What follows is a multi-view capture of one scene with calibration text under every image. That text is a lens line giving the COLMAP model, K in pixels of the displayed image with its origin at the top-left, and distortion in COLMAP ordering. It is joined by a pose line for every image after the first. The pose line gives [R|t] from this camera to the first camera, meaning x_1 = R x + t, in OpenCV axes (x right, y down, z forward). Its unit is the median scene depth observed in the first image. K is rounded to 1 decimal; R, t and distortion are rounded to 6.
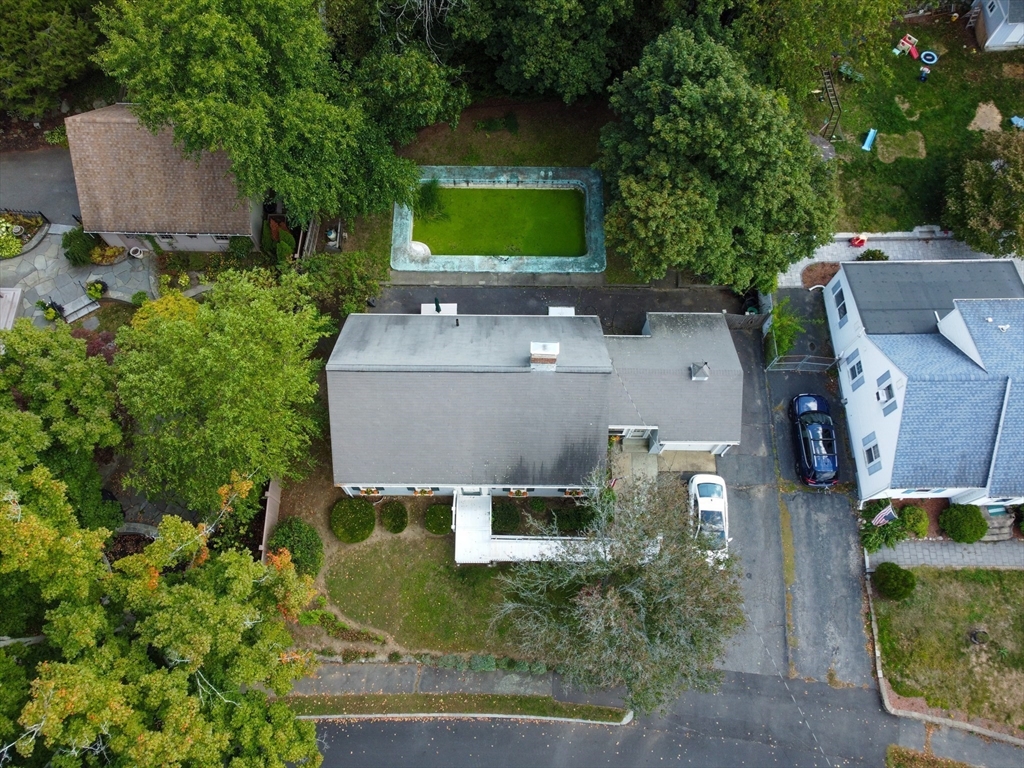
lens RADIAL K [[768.3, 0, 512.0], [0, 768.3, 384.0], [0, 0, 1]] dist [-0.004087, -0.007439]
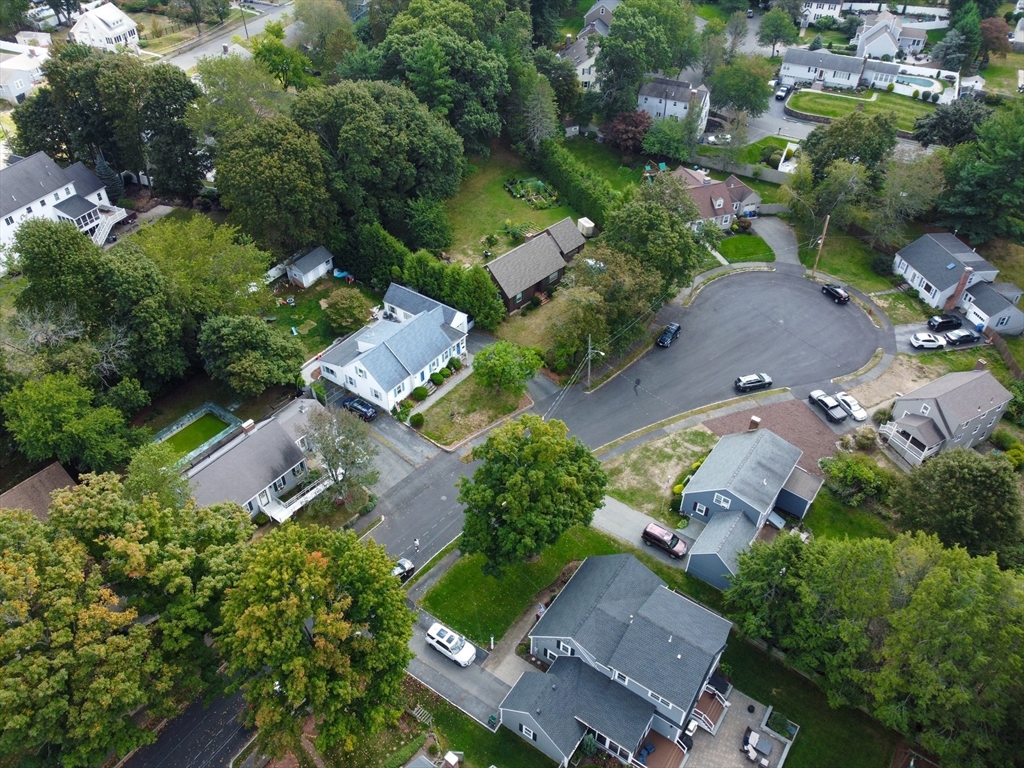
lens RADIAL K [[768.3, 0, 512.0], [0, 768.3, 384.0], [0, 0, 1]] dist [-0.004087, -0.007439]
pose [[0.592150, -0.529438, 0.607498, -0.812579], [0.753587, 0.630848, -0.184761, 0.889802], [-0.285420, 0.567209, 0.772535, -1.147951]]
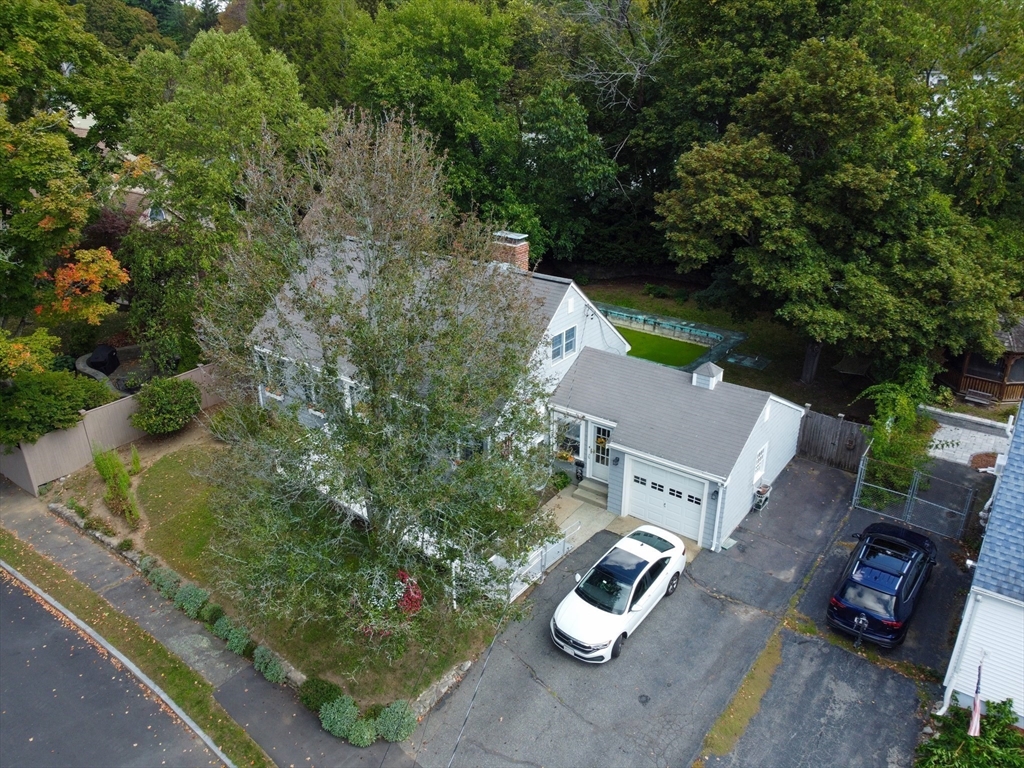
lens RADIAL K [[768.3, 0, 512.0], [0, 768.3, 384.0], [0, 0, 1]] dist [-0.004087, -0.007439]
pose [[0.804720, 0.239429, -0.543231, 0.463006], [-0.548202, 0.650864, -0.525215, 0.426271], [0.227818, 0.720451, 0.655019, 0.512234]]
